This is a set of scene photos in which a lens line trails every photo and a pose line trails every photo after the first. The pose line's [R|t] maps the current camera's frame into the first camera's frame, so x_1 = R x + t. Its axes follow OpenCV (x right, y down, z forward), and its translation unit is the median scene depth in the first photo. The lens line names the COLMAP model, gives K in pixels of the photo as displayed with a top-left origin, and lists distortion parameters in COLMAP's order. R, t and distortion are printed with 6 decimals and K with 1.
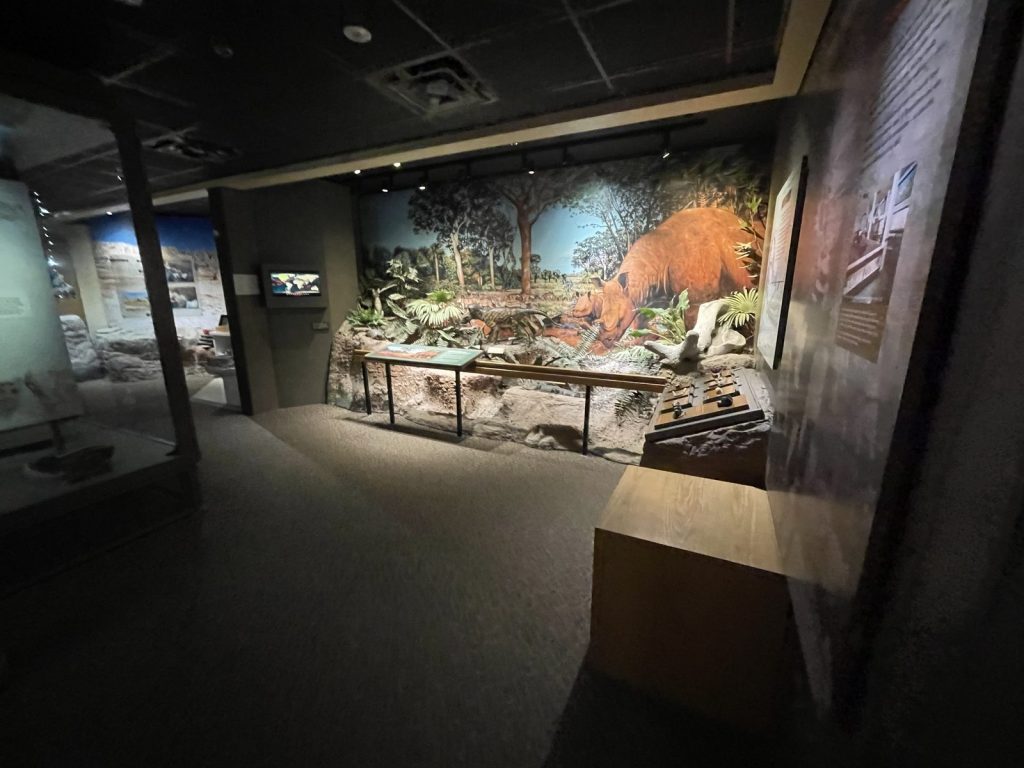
lens RADIAL K [[415.9, 0, 512.2], [0, 415.9, 377.5], [0, 0, 1]] dist [-0.000960, -0.000106]
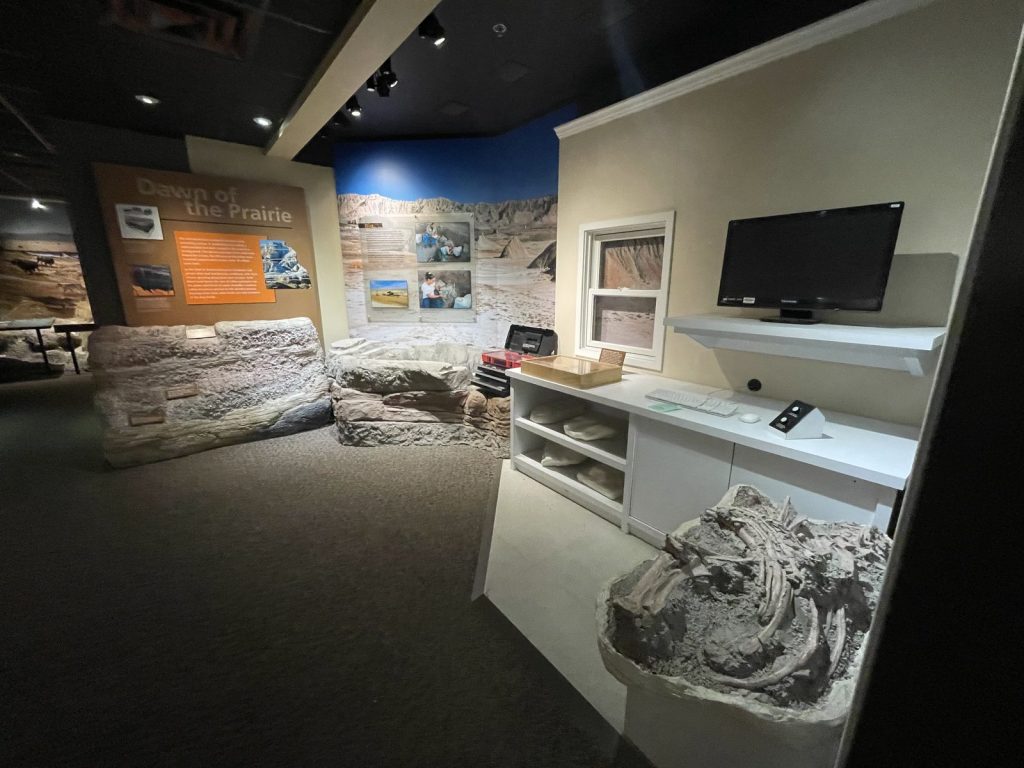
lens RADIAL K [[415.9, 0, 514.4], [0, 415.9, 387.3], [0, 0, 1]] dist [-0.000960, -0.000106]
pose [[0.897056, 0.113486, -0.427096, -0.482009], [-0.097597, 0.993476, 0.058994, -0.107673], [0.431004, -0.011237, 0.902280, 0.550897]]
